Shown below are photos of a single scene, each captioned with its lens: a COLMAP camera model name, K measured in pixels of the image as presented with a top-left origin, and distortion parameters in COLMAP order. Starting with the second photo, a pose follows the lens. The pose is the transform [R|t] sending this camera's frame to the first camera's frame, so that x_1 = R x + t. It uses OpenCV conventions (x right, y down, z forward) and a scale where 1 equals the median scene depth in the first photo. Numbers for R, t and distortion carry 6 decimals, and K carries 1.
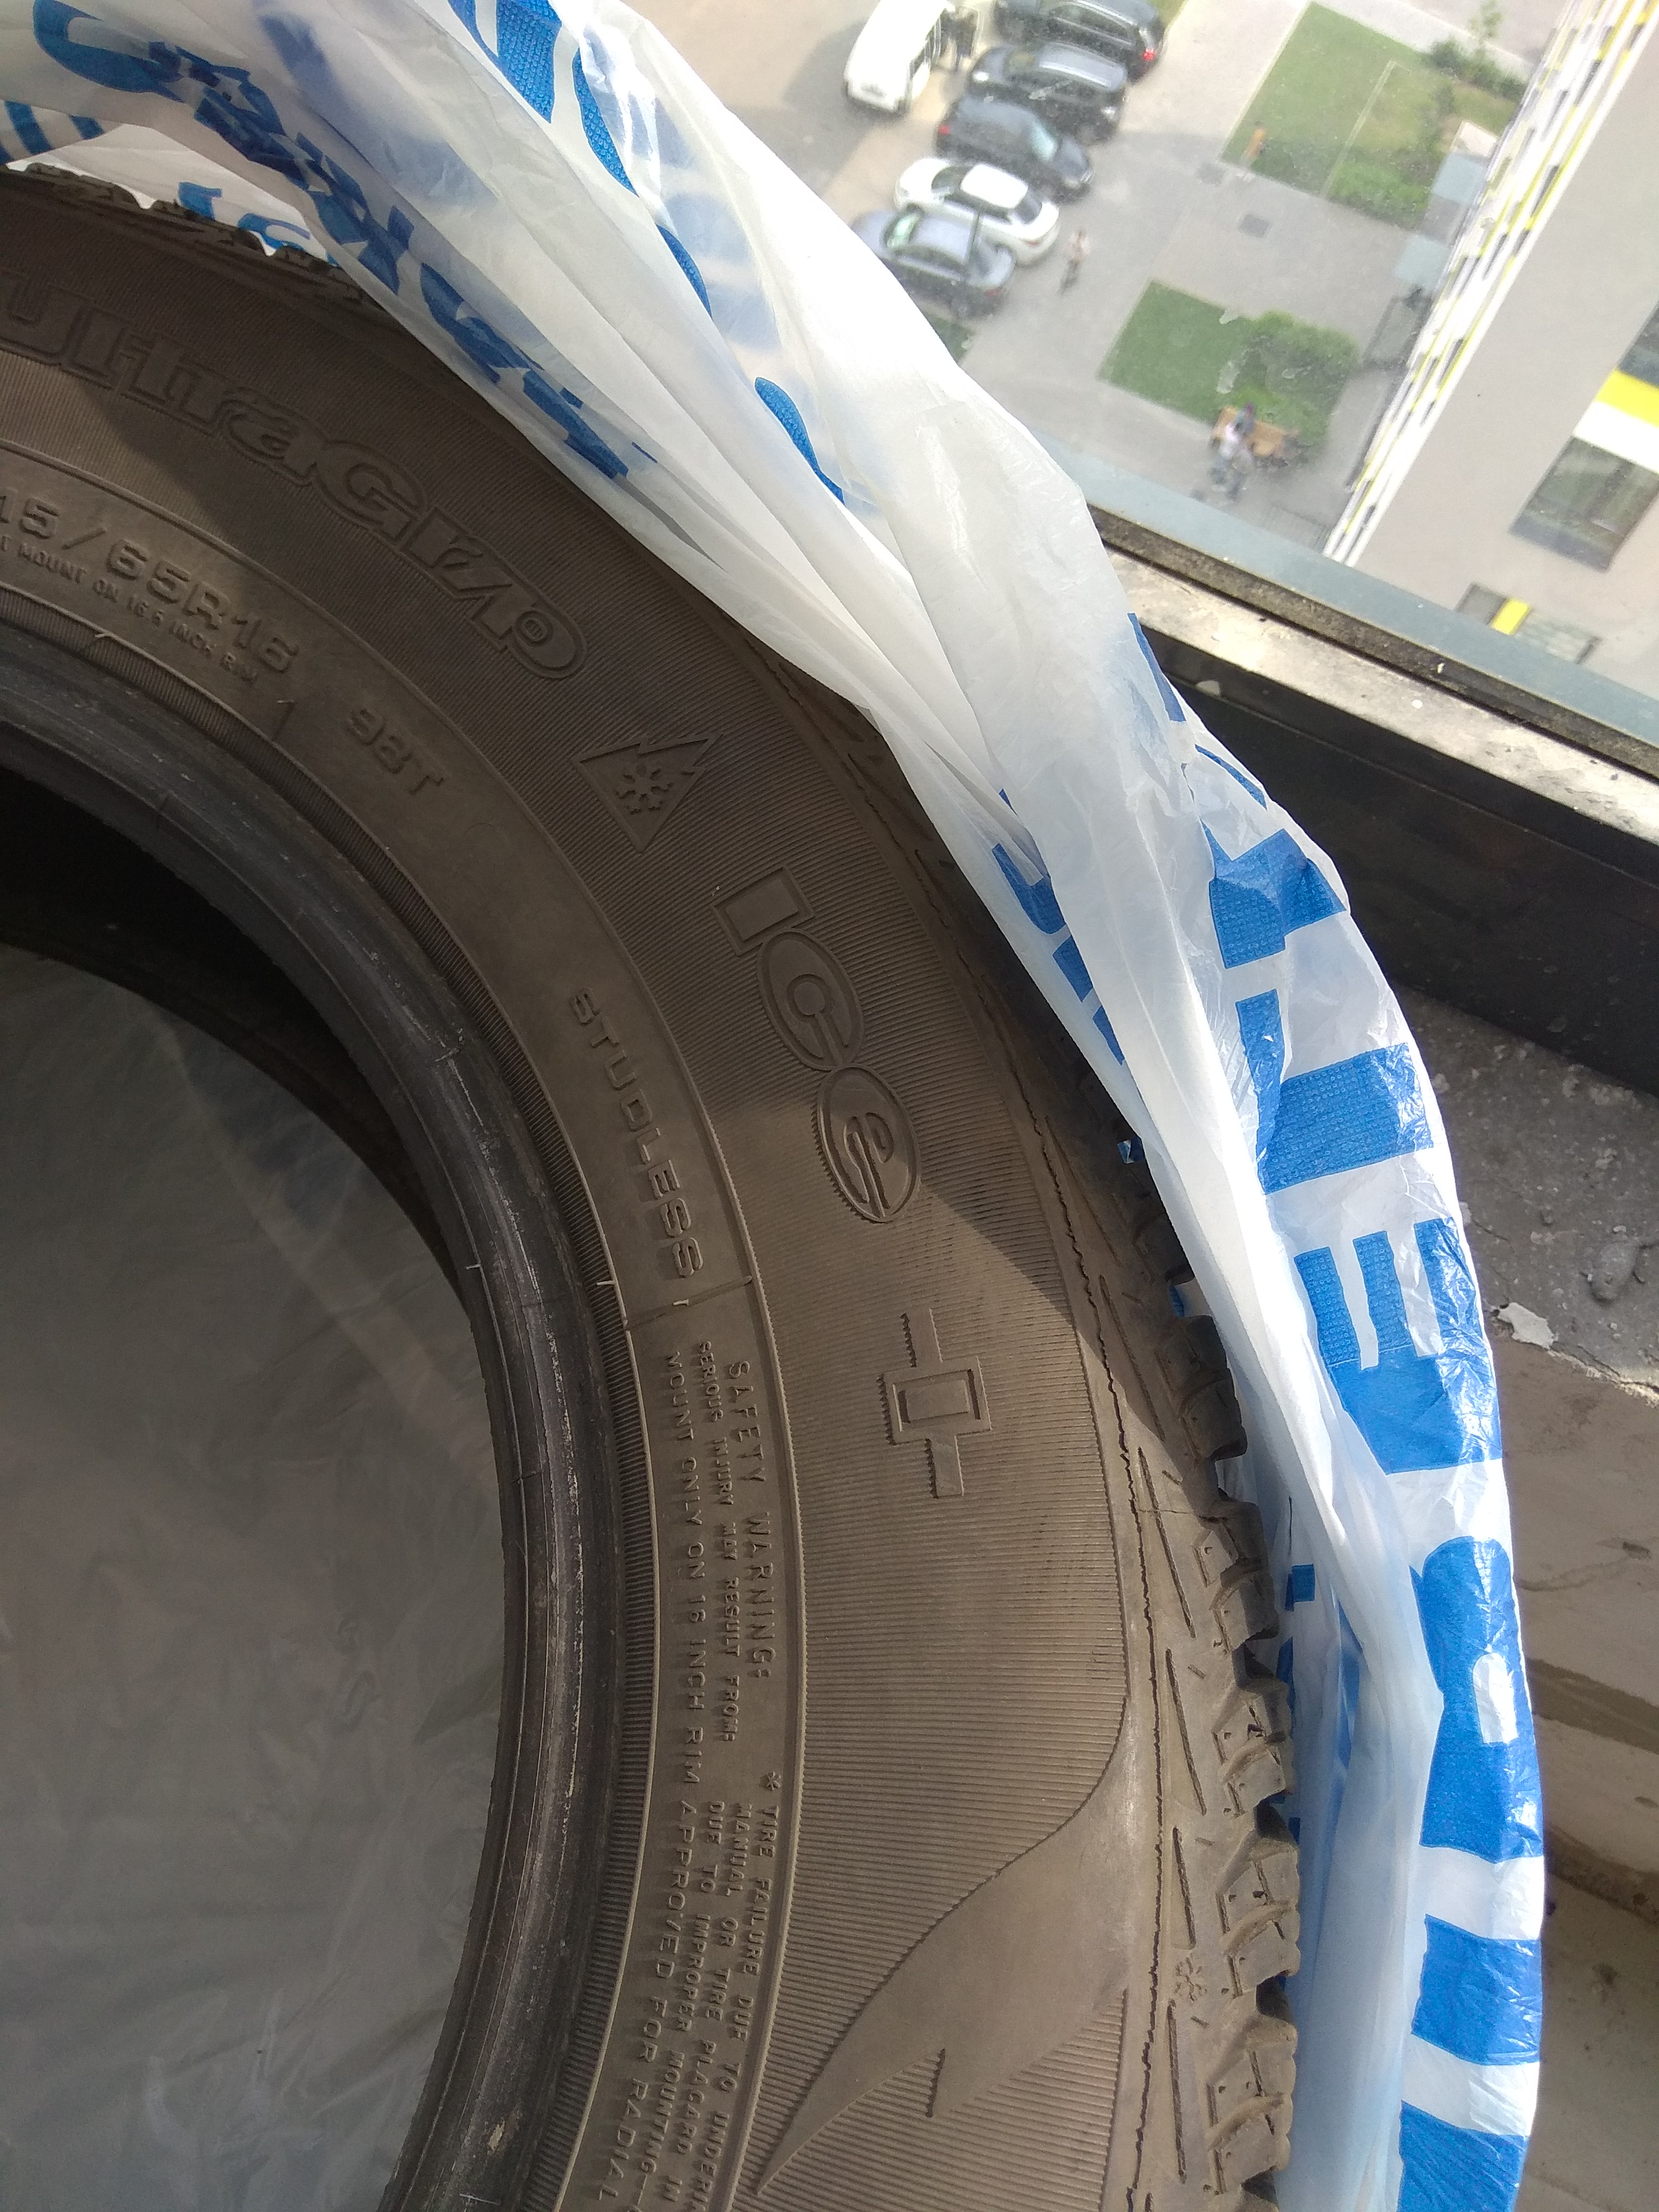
lens RADIAL K [[1632.4, 0, 829.5], [0, 1632.4, 1106.0], [0, 0, 1]] dist [0.093662, -0.153297]
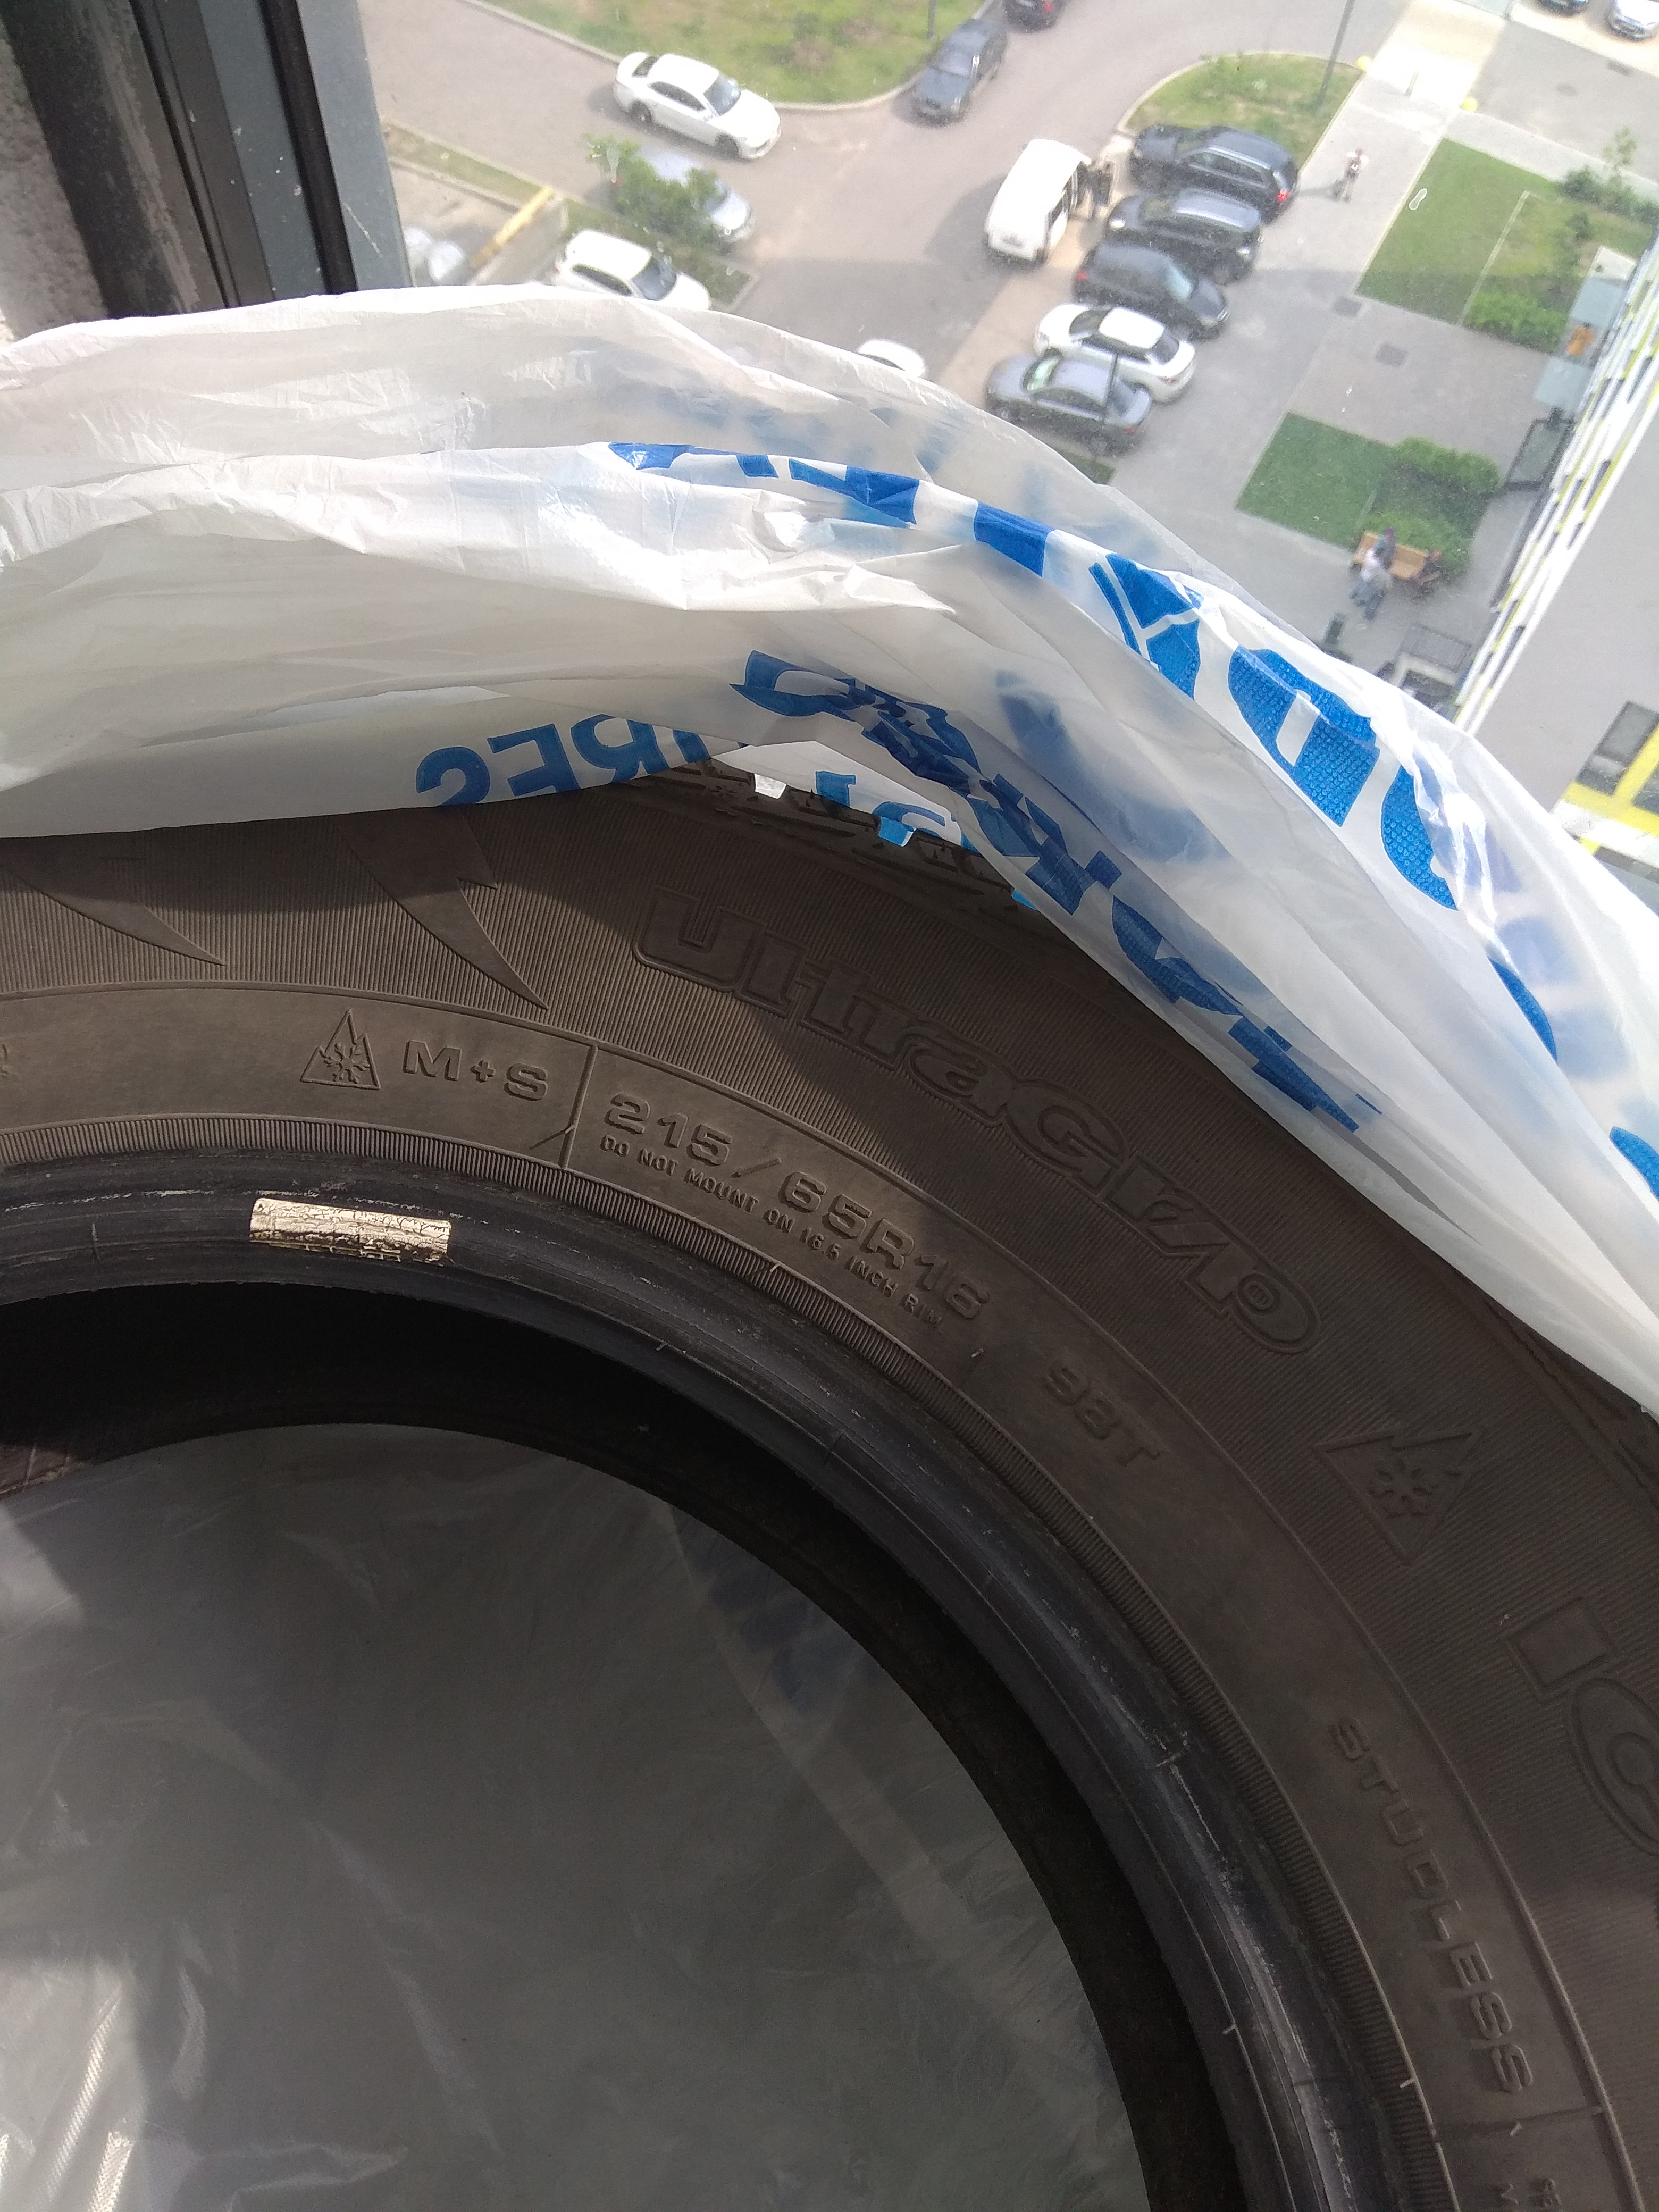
lens RADIAL K [[1624.1, 0, 829.5], [0, 1624.1, 1106.0], [0, 0, 1]] dist [0.102910, -0.169708]
pose [[0.996980, 0.000220, -0.077656, -0.333923], [-0.005295, 0.997861, -0.065150, -0.318698], [0.077475, 0.065365, 0.994849, 0.041406]]
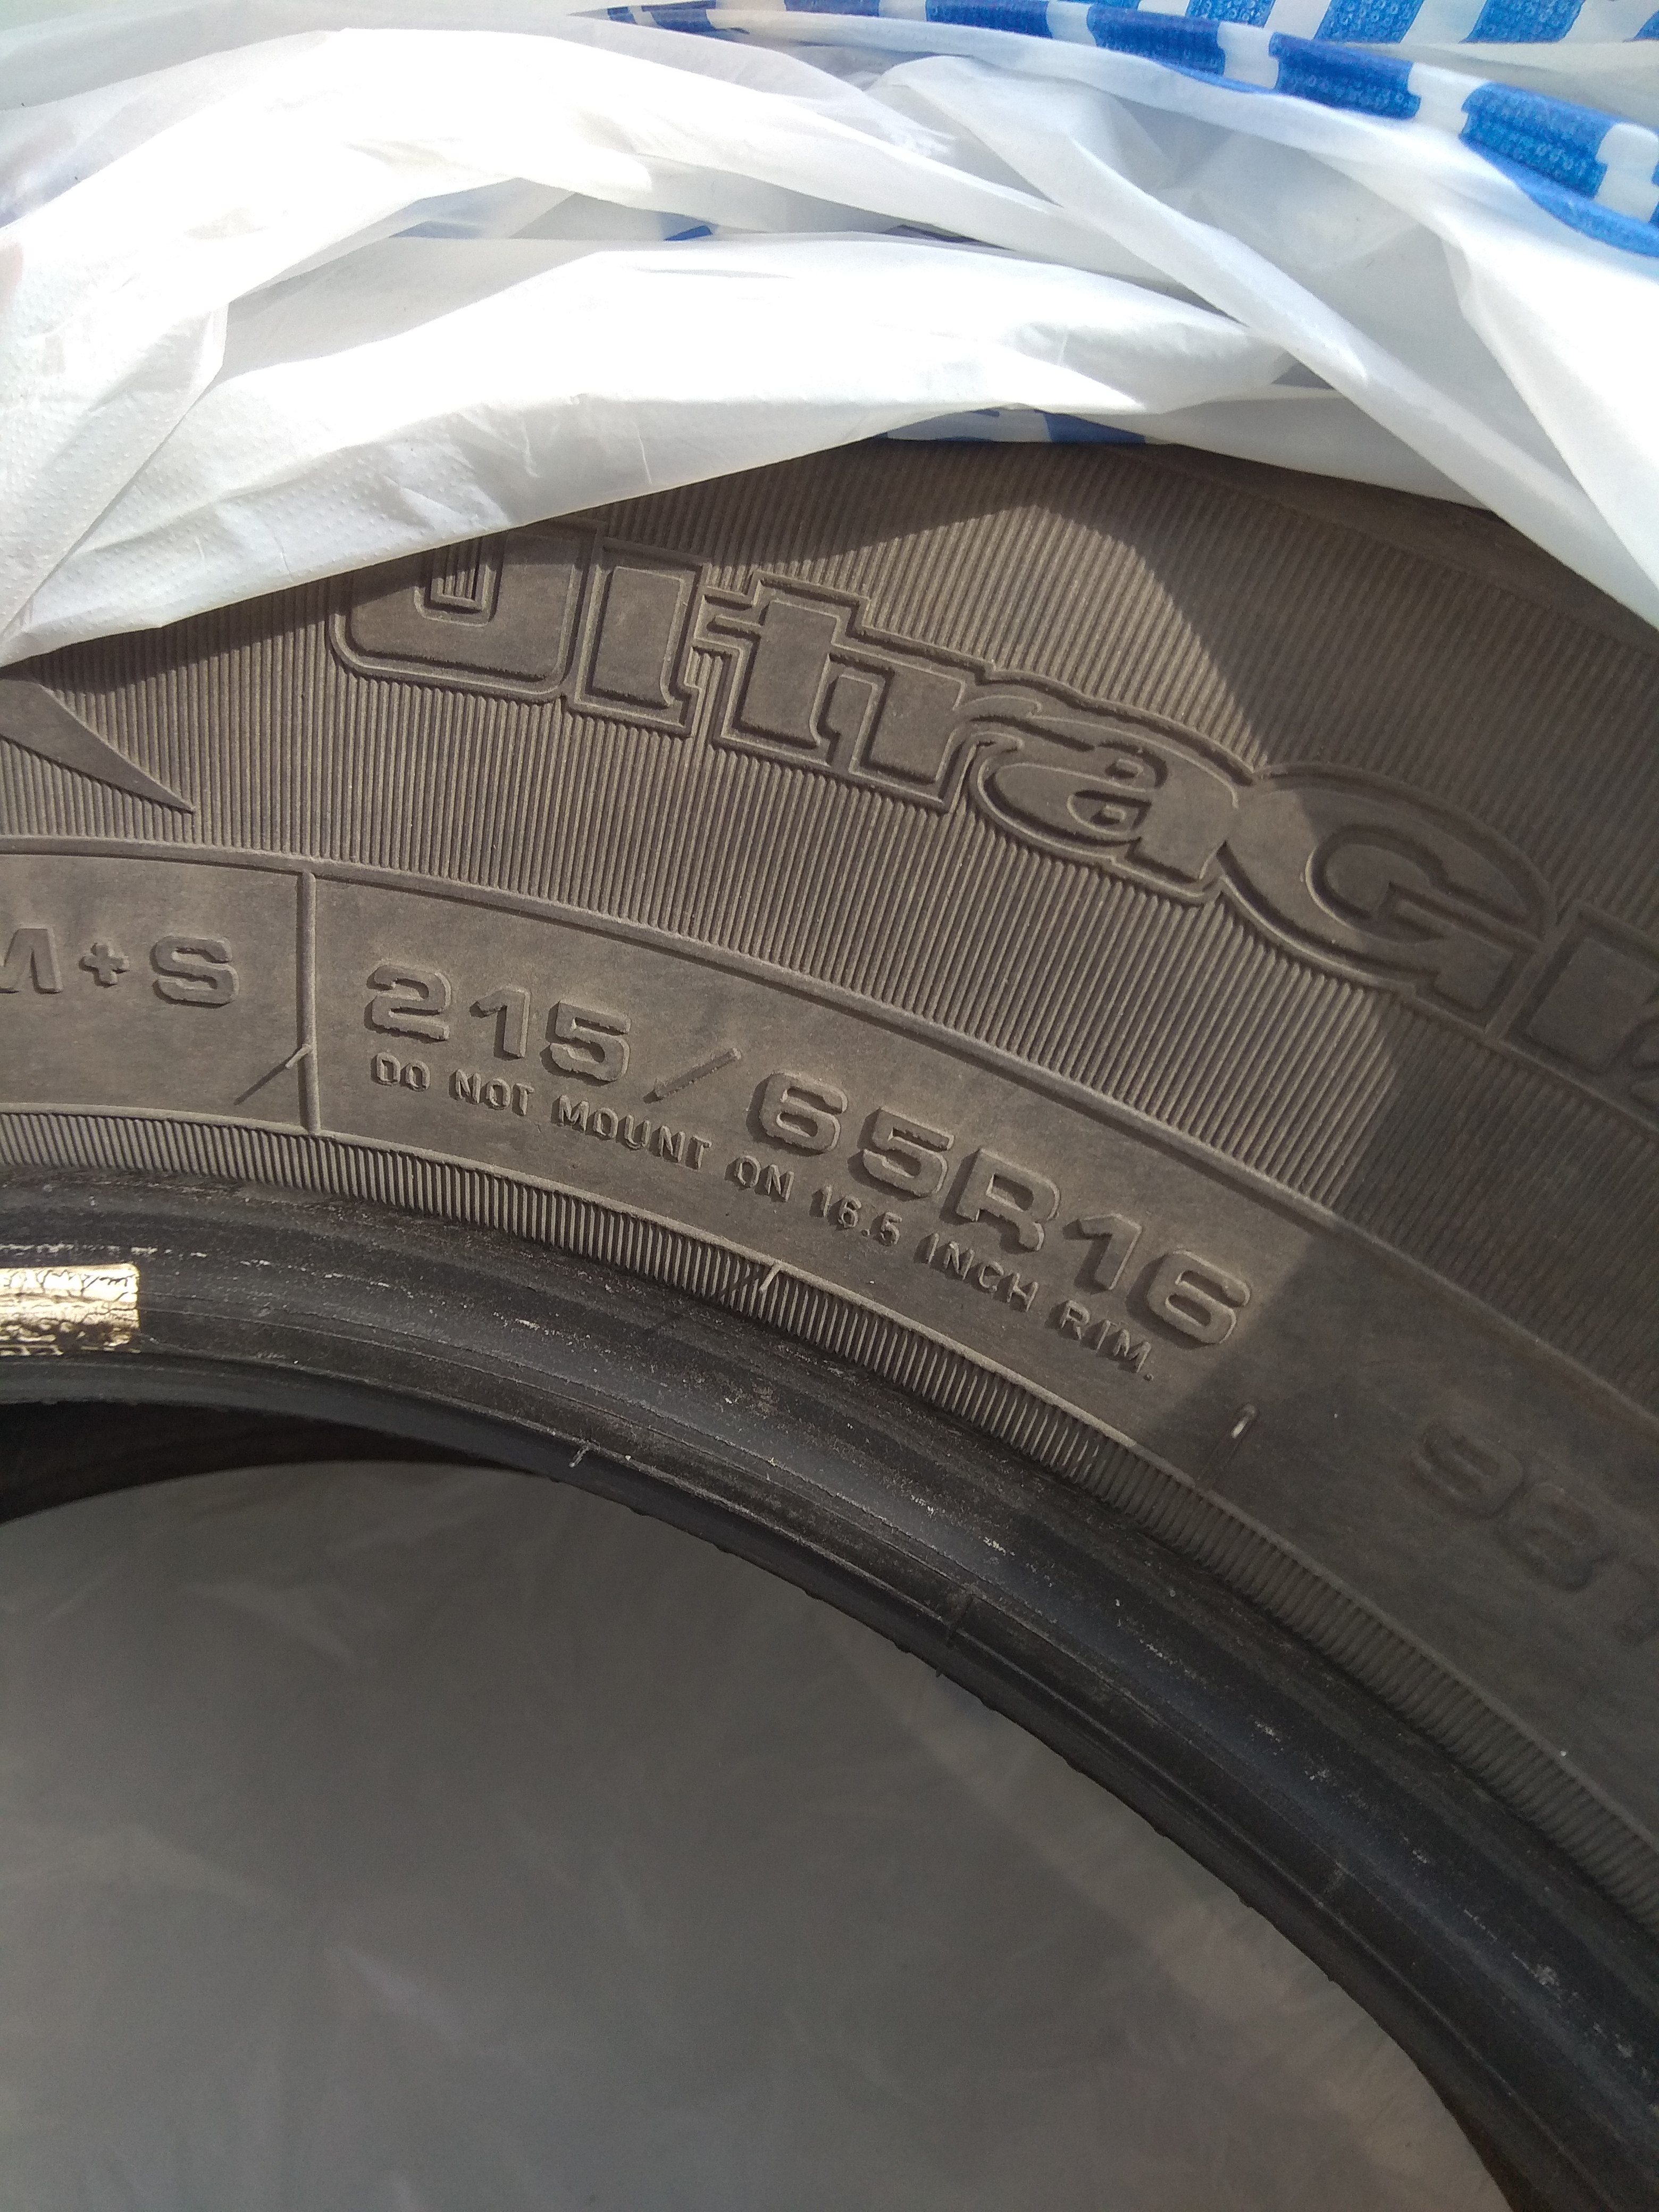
lens RADIAL K [[1624.1, 0, 829.5], [0, 1624.1, 1106.0], [0, 0, 1]] dist [0.102910, -0.169708]
pose [[0.972717, -0.152929, -0.174455, -0.339022], [0.174778, 0.977563, 0.117574, -0.382627], [0.152560, -0.144857, 0.977620, 0.572638]]
